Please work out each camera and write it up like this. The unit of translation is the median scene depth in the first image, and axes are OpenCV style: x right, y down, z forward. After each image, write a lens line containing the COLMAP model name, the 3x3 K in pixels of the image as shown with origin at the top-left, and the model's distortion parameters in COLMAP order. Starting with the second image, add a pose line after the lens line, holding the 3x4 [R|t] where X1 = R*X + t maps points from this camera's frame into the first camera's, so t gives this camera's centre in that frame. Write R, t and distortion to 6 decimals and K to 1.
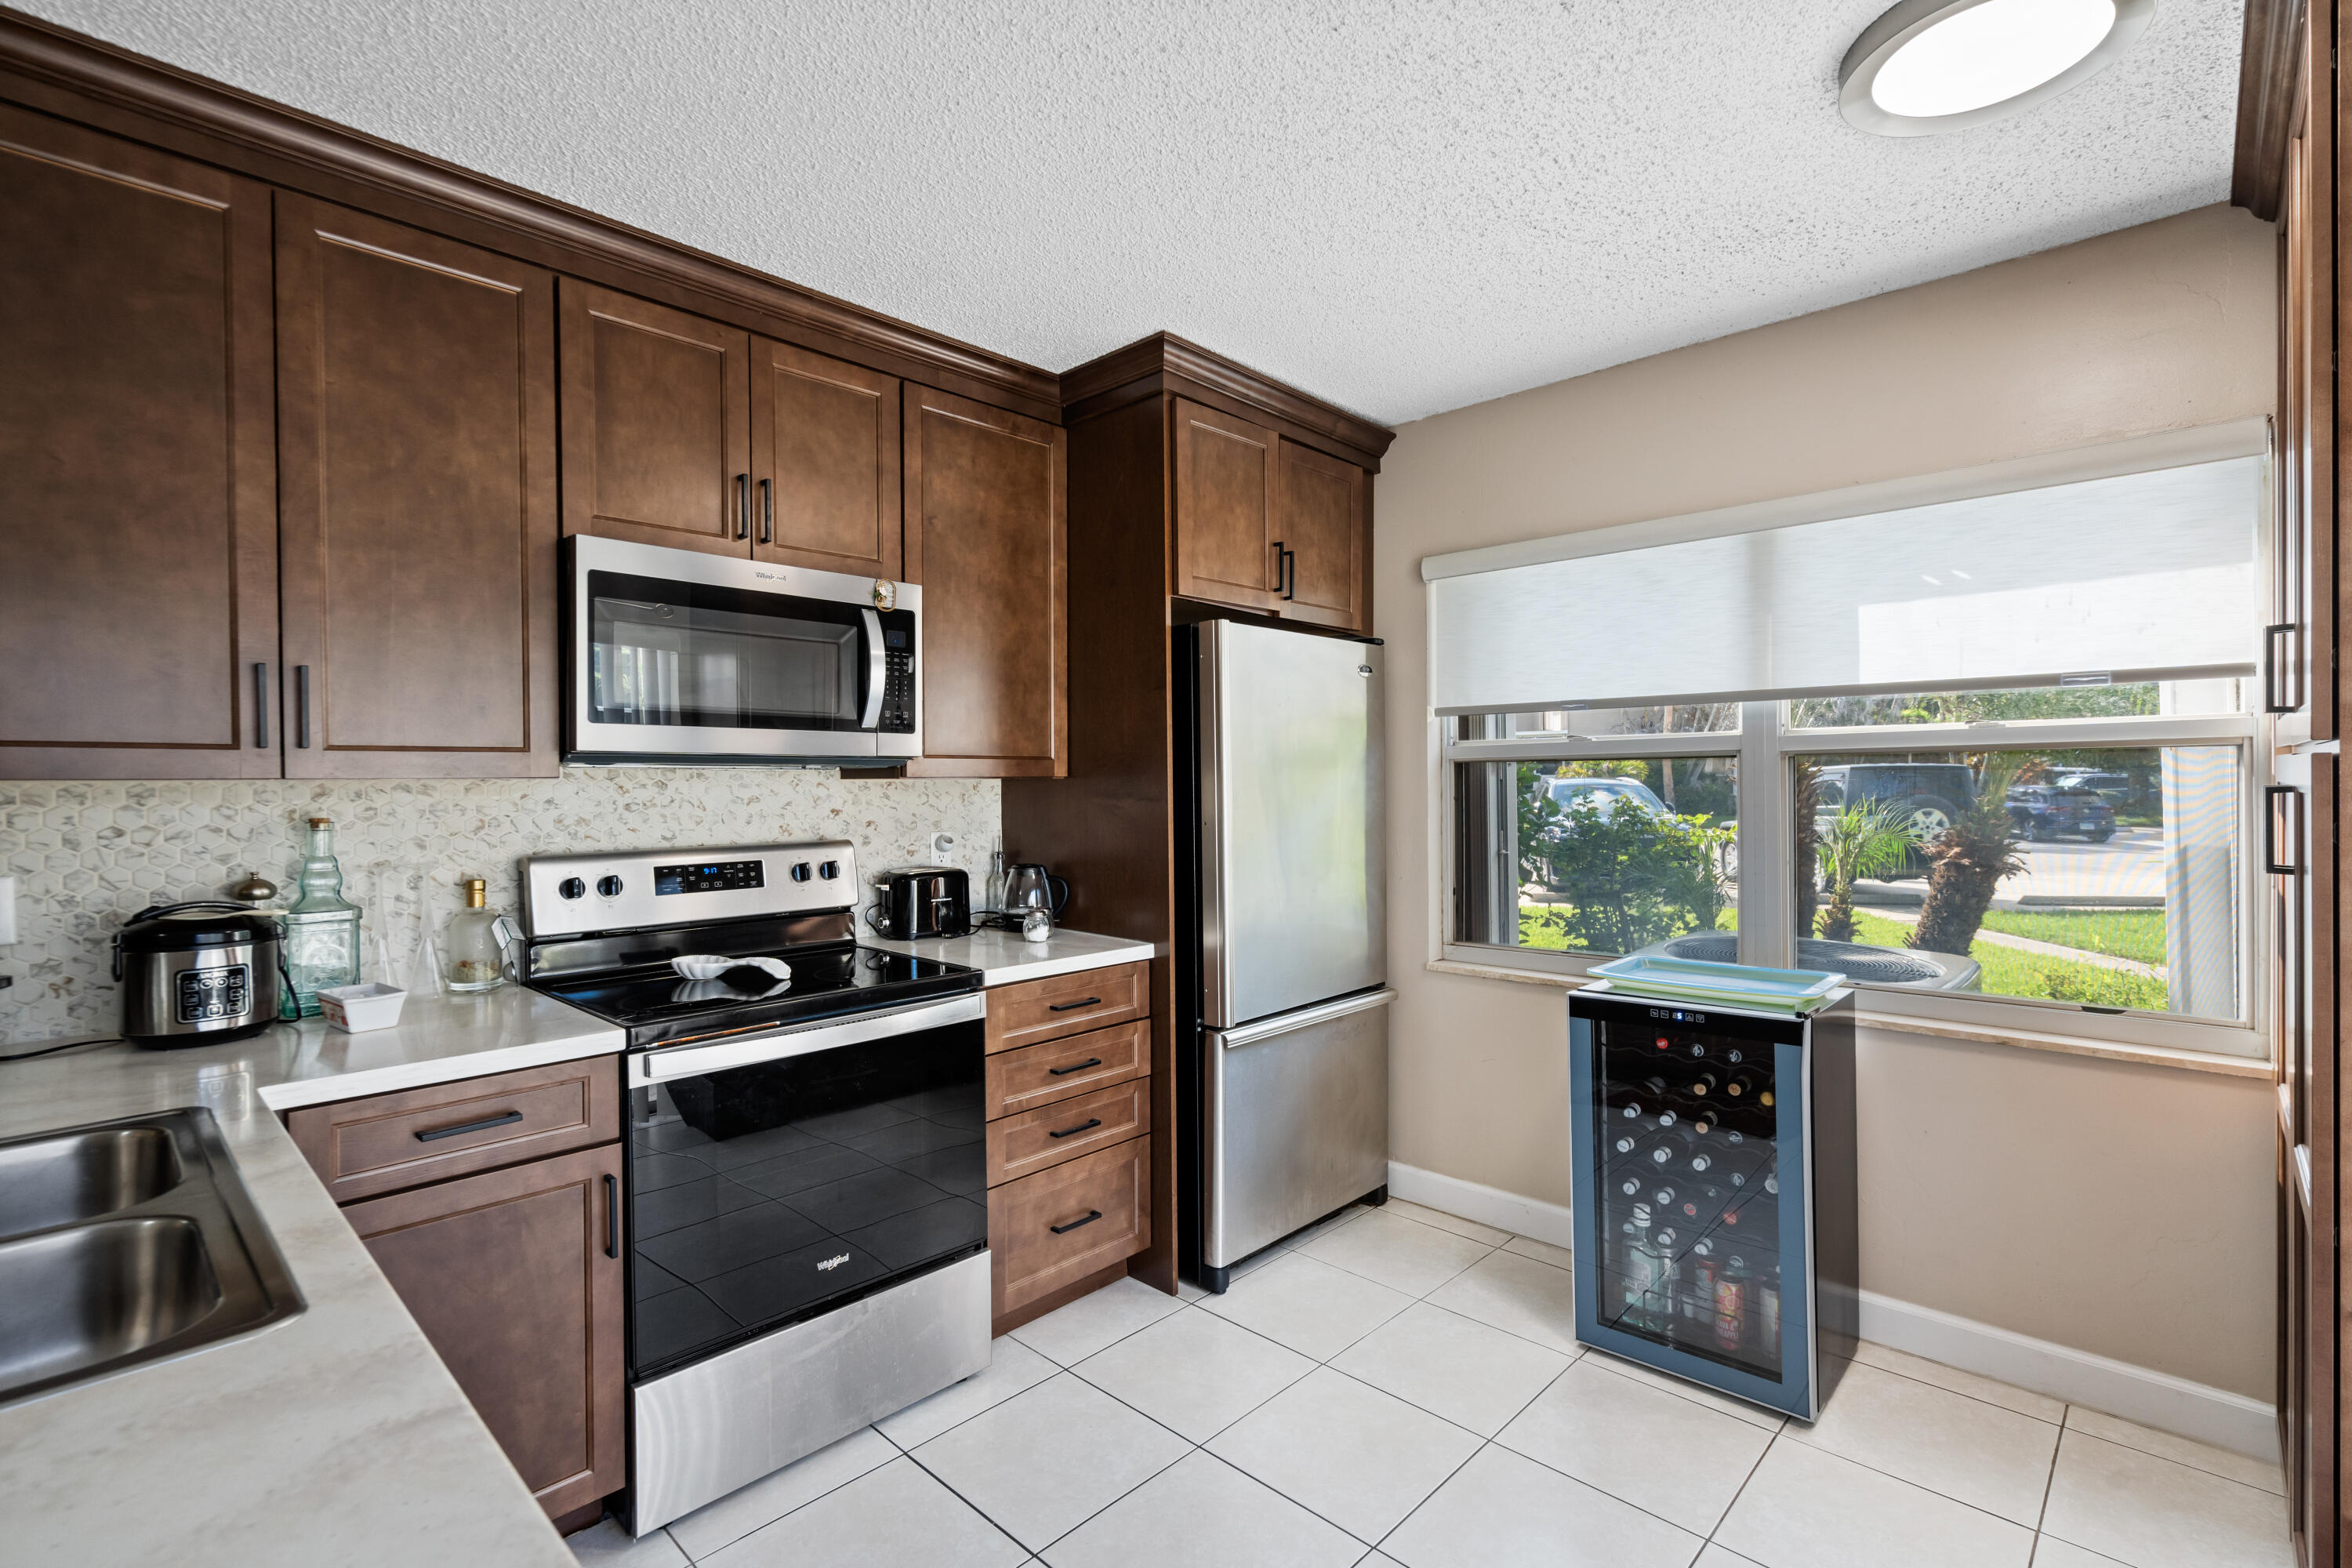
lens RADIAL K [[1076.7, 0, 1176.8], [0, 1076.7, 784.8], [0, 0, 1]] dist [-0.005260, 0.002277]
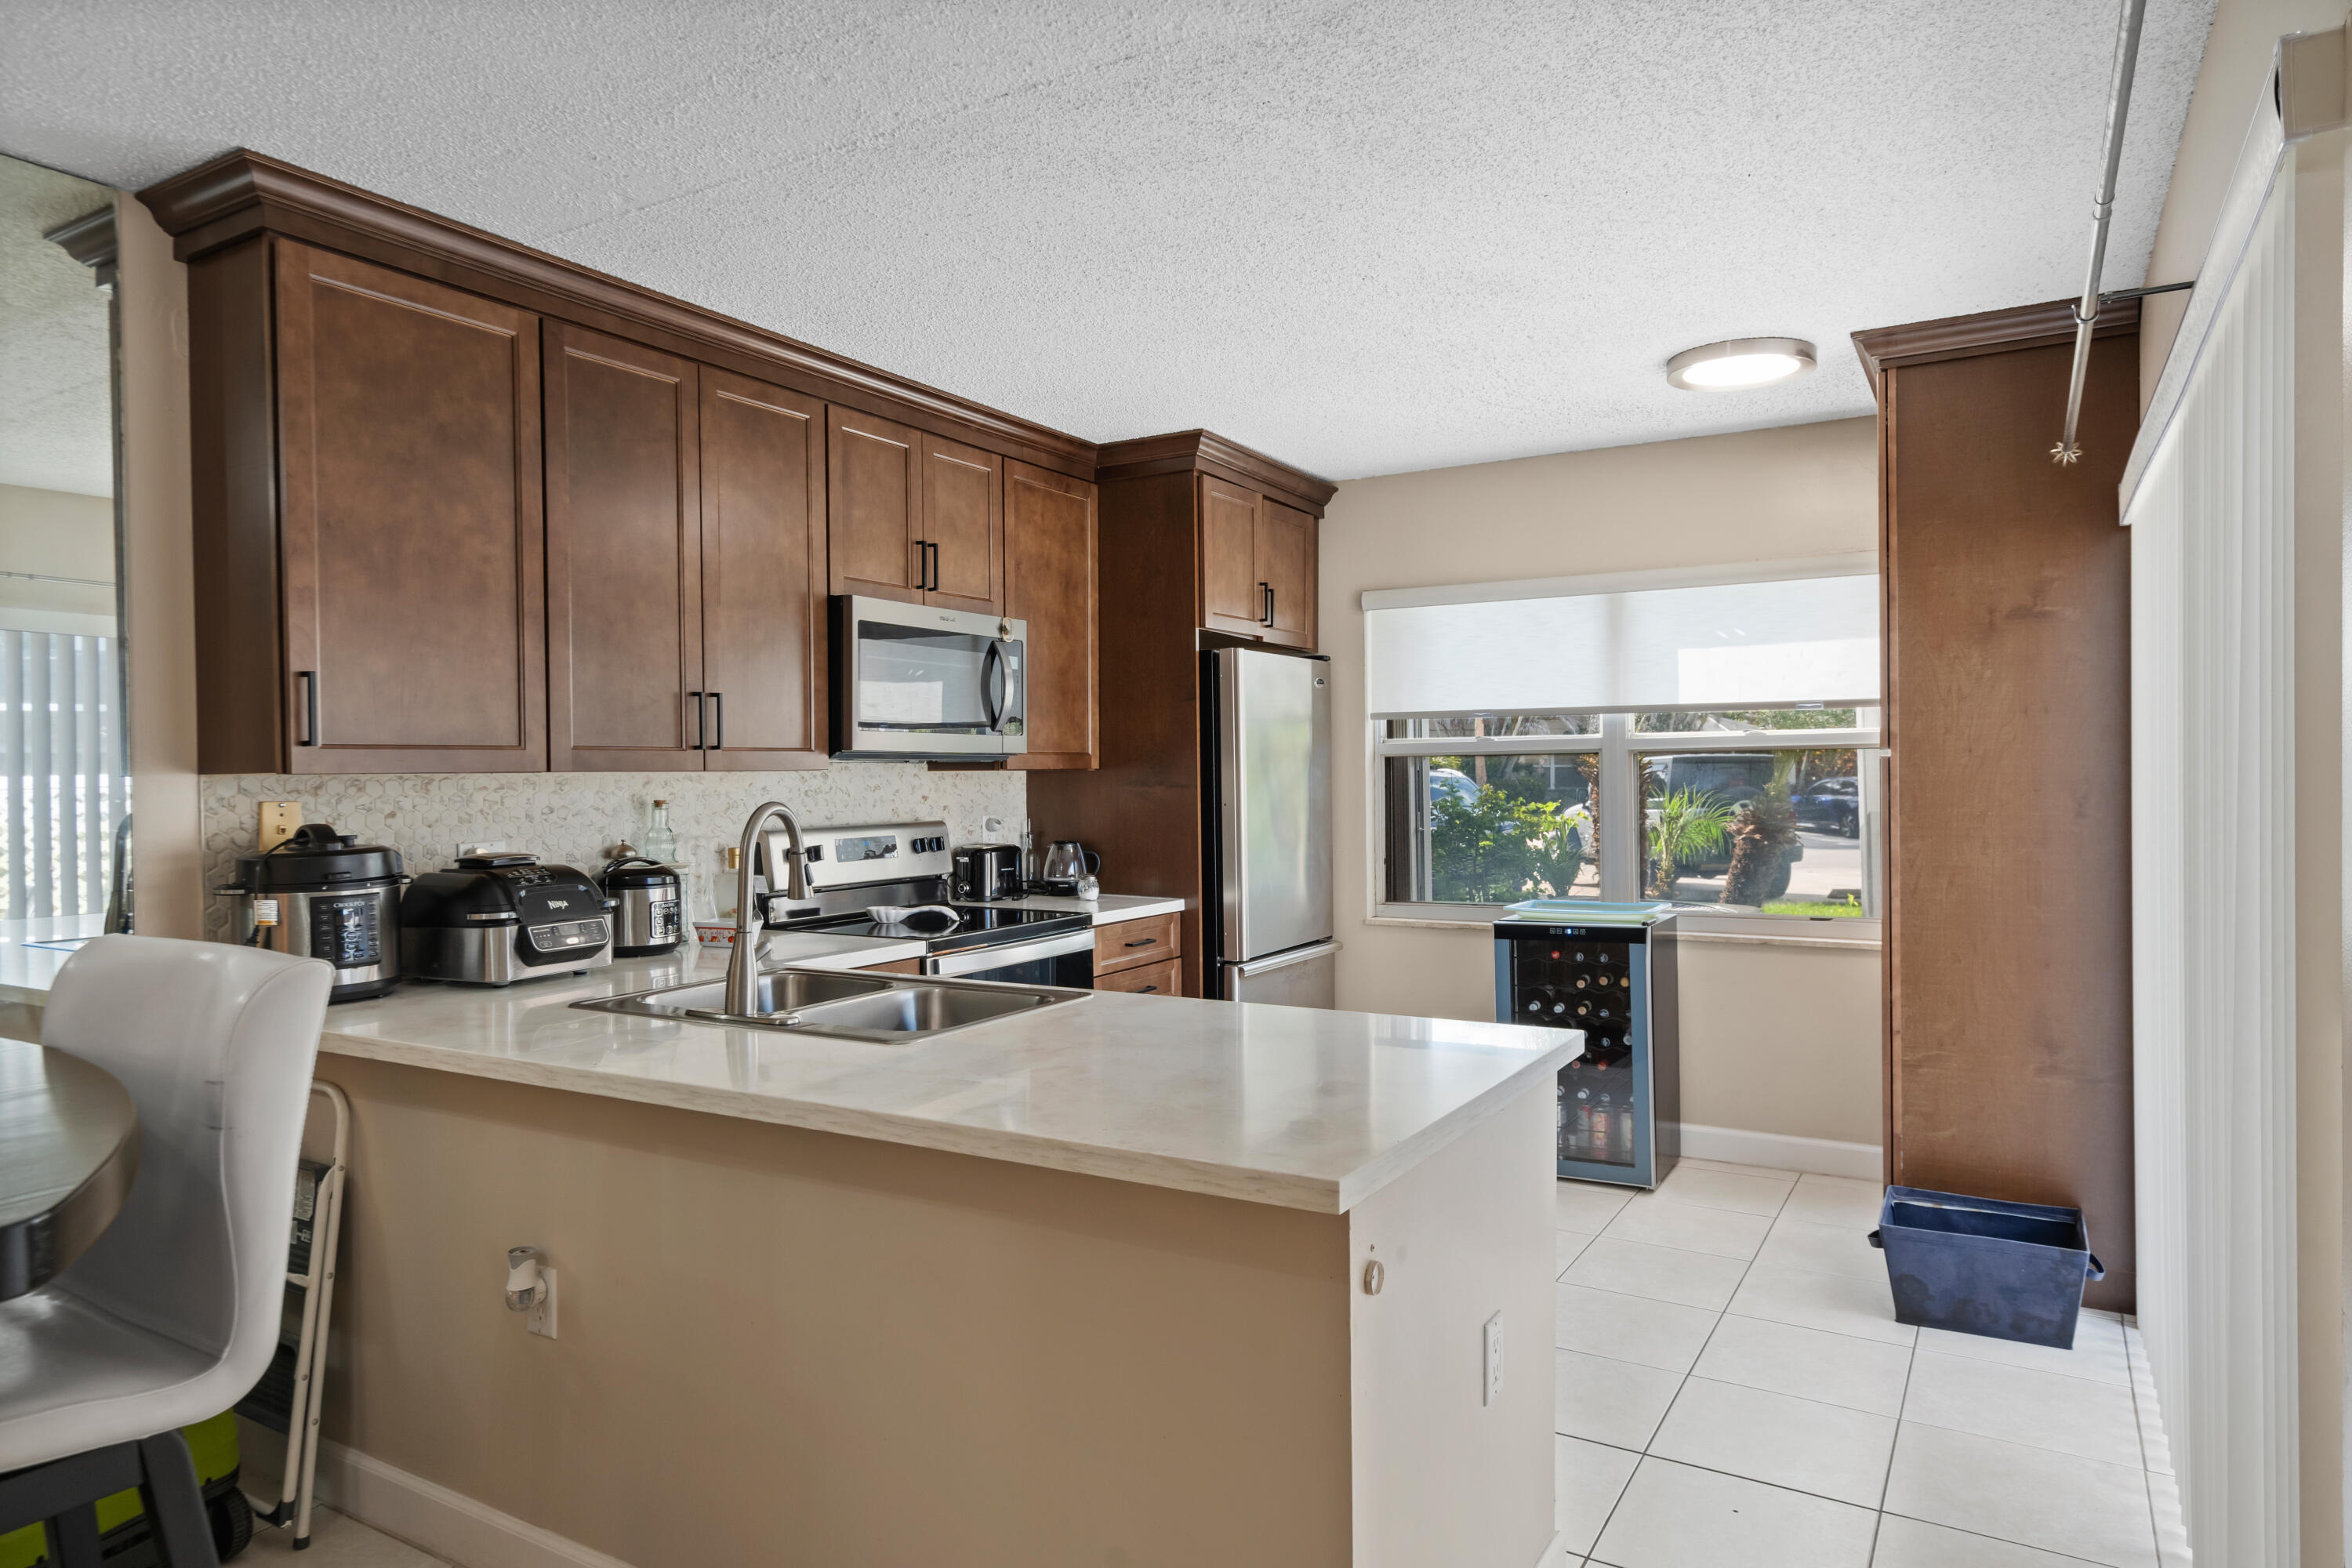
lens RADIAL K [[1423.0, 0, 1175.5], [0, 1423.0, 781.9], [0, 0, 1]] dist [0.010038, -0.000448]
pose [[0.975080, -0.003488, 0.221826, -0.432730], [0.003255, 0.999994, 0.001413, 0.006063], [-0.221829, -0.000656, 0.975085, -0.689706]]
